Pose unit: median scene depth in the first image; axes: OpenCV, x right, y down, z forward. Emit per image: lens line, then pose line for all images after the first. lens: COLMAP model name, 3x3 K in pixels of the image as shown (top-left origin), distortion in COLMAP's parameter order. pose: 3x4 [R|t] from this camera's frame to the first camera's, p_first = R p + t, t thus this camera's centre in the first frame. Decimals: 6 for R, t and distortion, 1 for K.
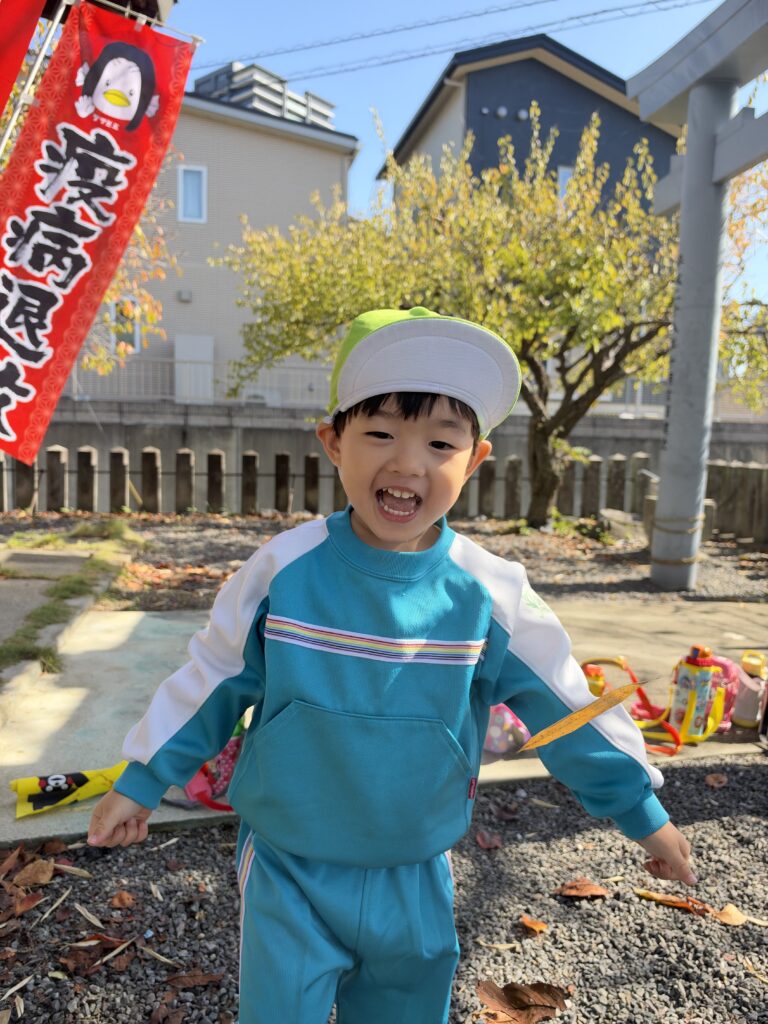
lens RADIAL K [[759.2, 0, 384.0], [0, 759.2, 512.0], [0, 0, 1]] dist [-0.005240, -0.000329]
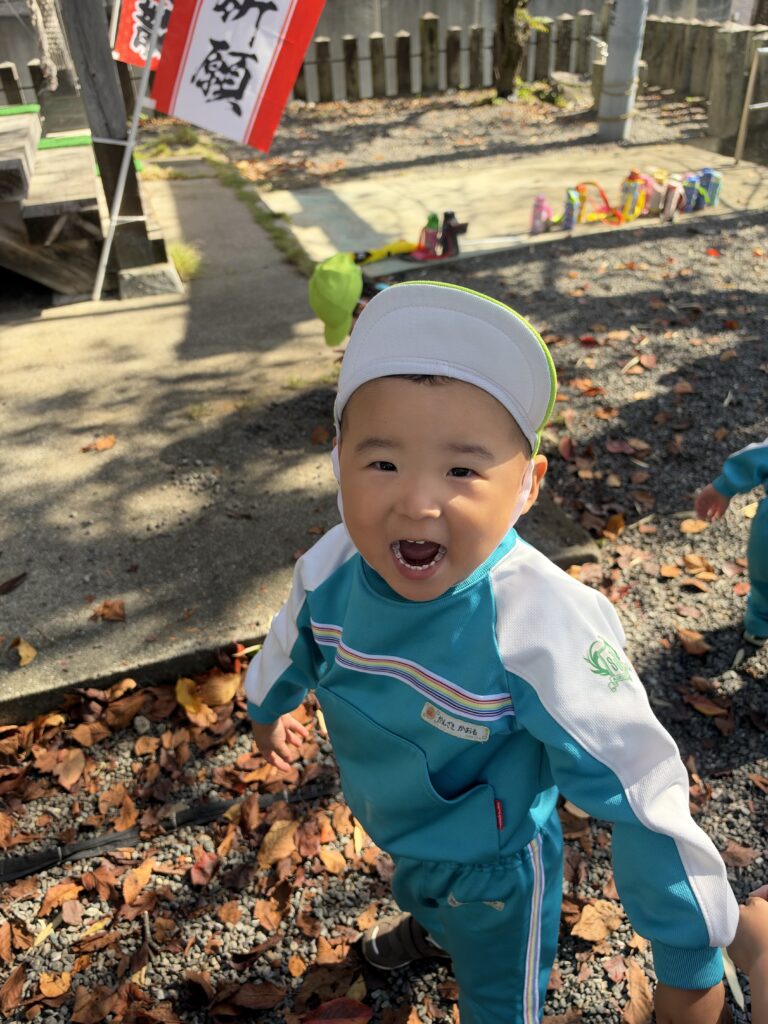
lens RADIAL K [[759.2, 0, 384.0], [0, 759.2, 512.0], [0, 0, 1]] dist [-0.005240, -0.000329]
pose [[0.988398, -0.136089, 0.067443, -0.170144], [0.084178, 0.860435, 0.502559, -0.035654], [-0.126423, -0.491051, 0.861909, -0.371494]]
